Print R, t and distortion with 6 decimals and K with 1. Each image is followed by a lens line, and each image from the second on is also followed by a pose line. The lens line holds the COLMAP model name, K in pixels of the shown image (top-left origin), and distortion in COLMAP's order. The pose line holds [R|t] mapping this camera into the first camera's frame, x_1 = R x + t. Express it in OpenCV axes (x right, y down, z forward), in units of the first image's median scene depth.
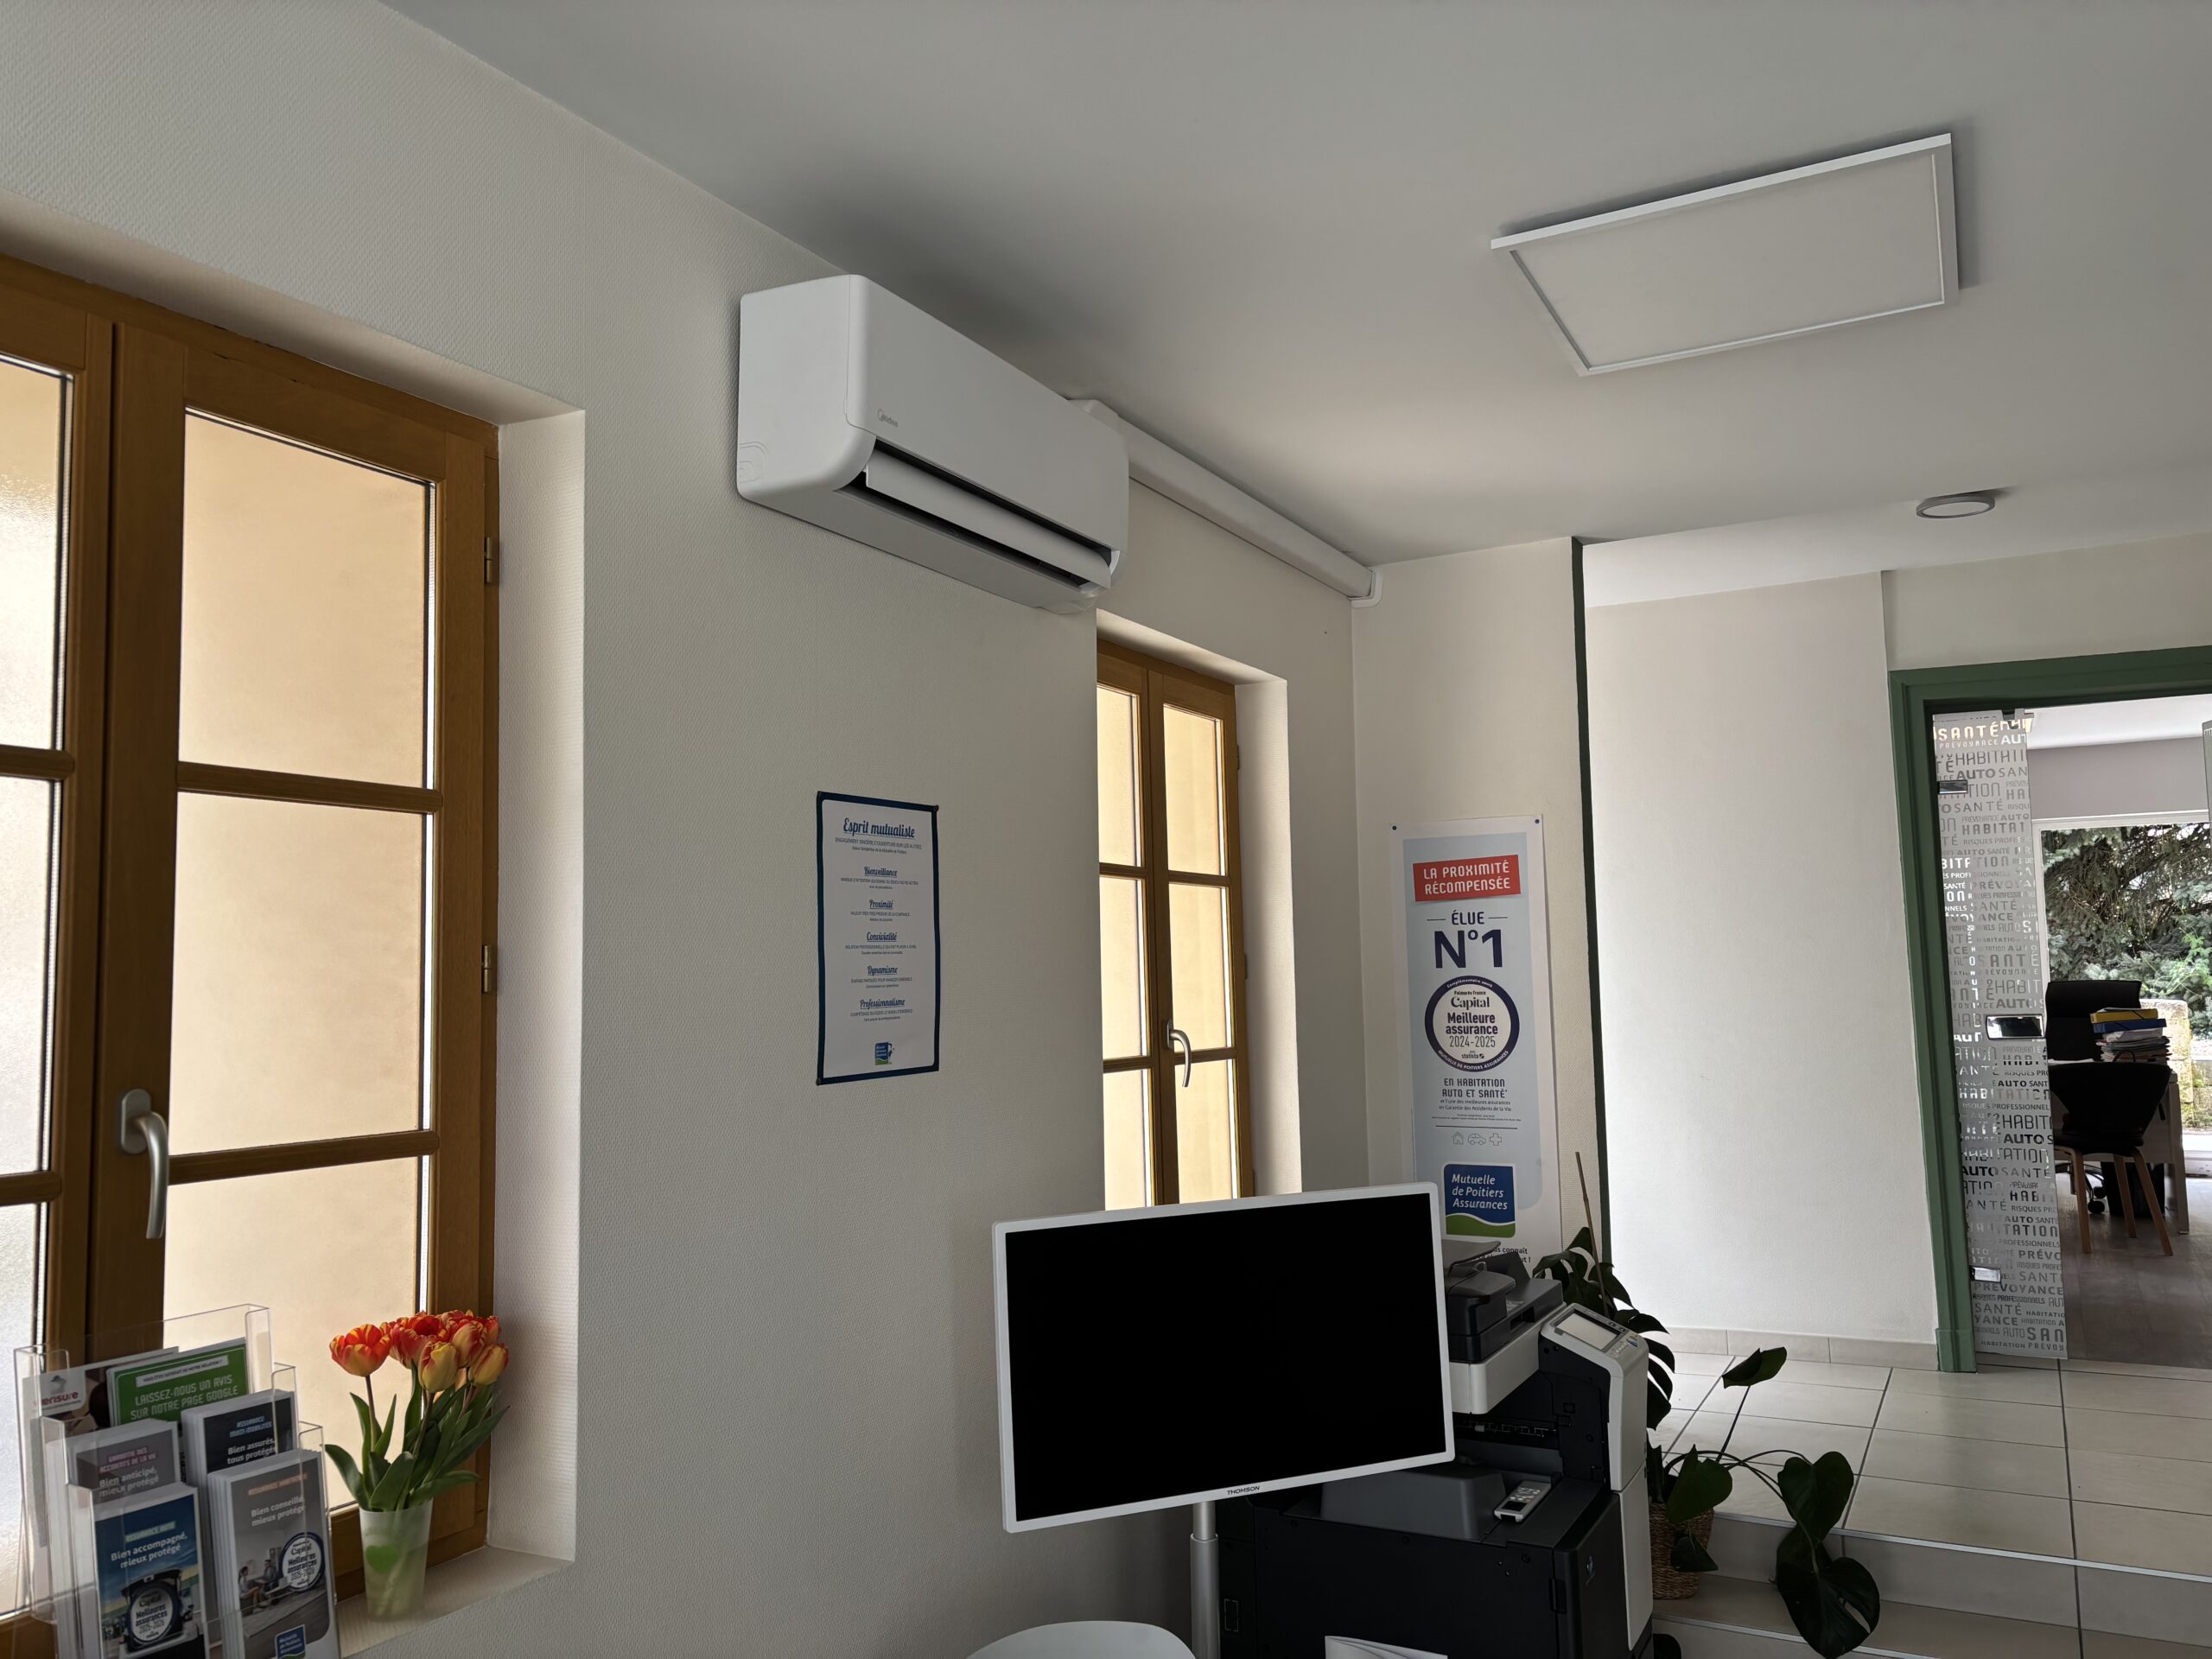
lens RADIAL K [[1678.2, 0, 1105.4], [0, 1678.2, 830.3], [0, 0, 1]] dist [0.001235, -0.000286]
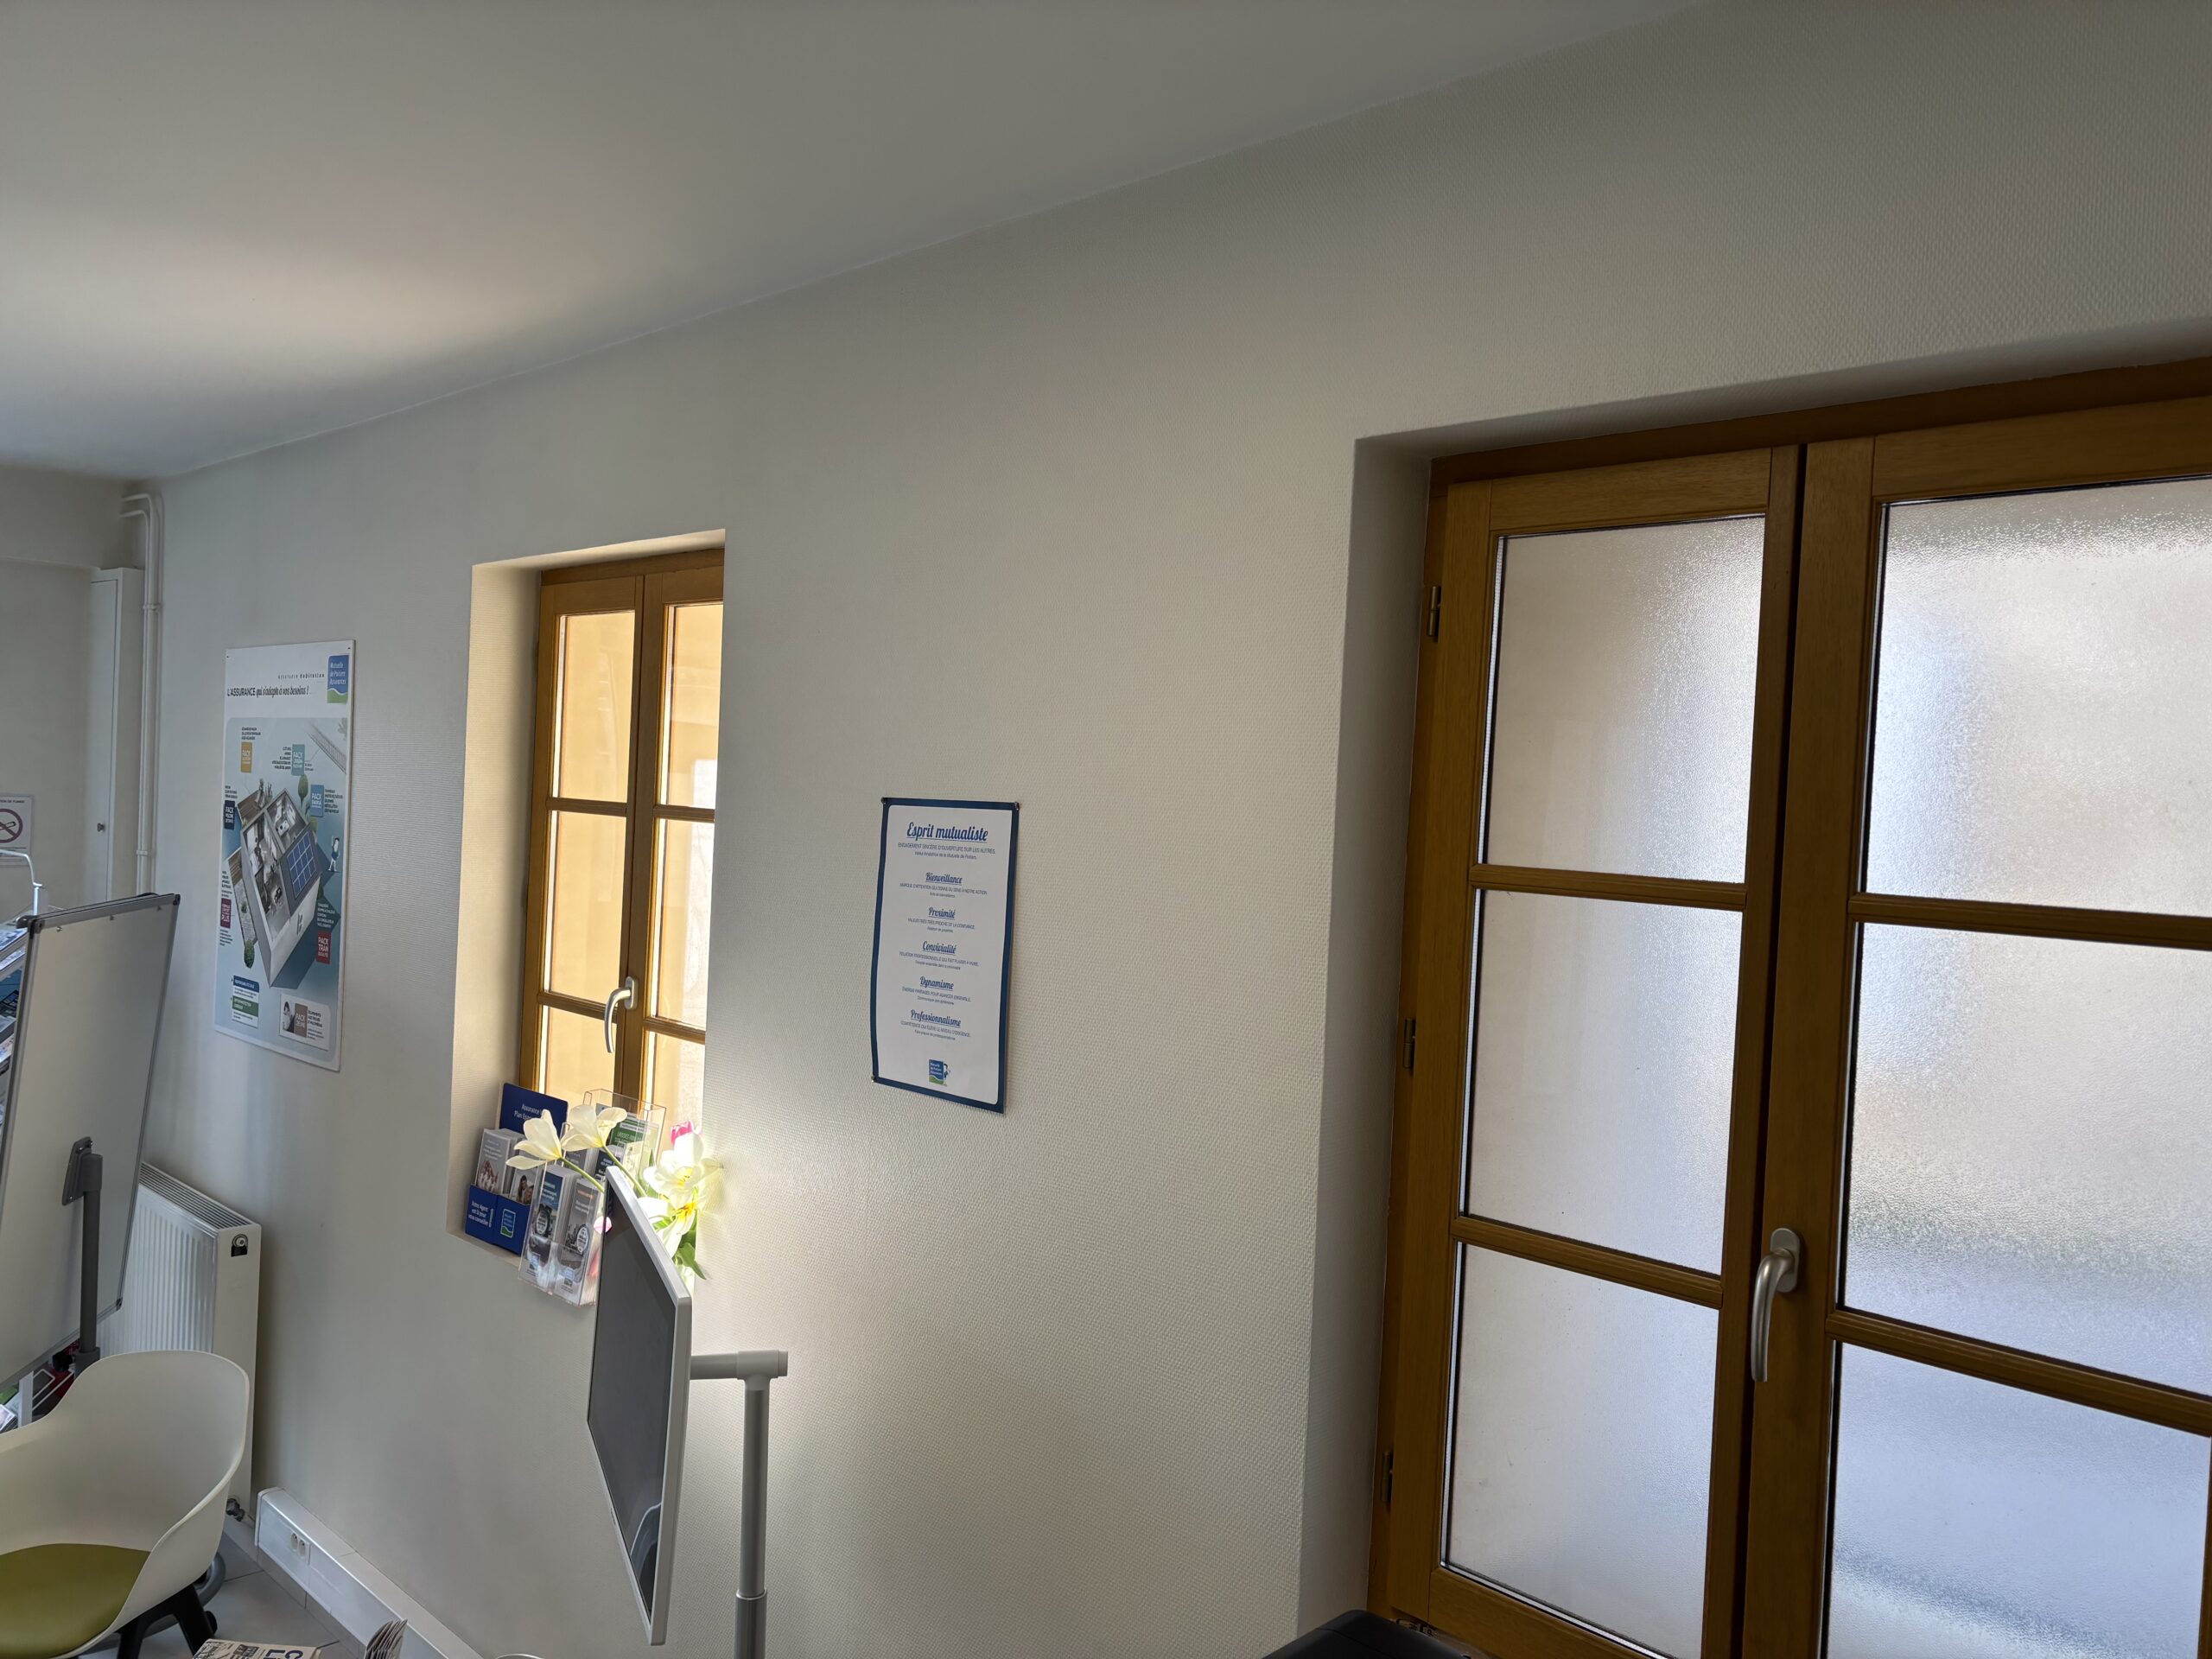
lens RADIAL K [[1678.2, 0, 1105.9], [0, 1678.2, 832.3], [0, 0, 1]] dist [0.001235, -0.000286]
pose [[-0.280884, 0.011819, -0.959669, 0.738009], [0.033280, 0.999443, 0.002568, -0.000297], [0.959164, -0.031217, -0.281121, 1.355593]]
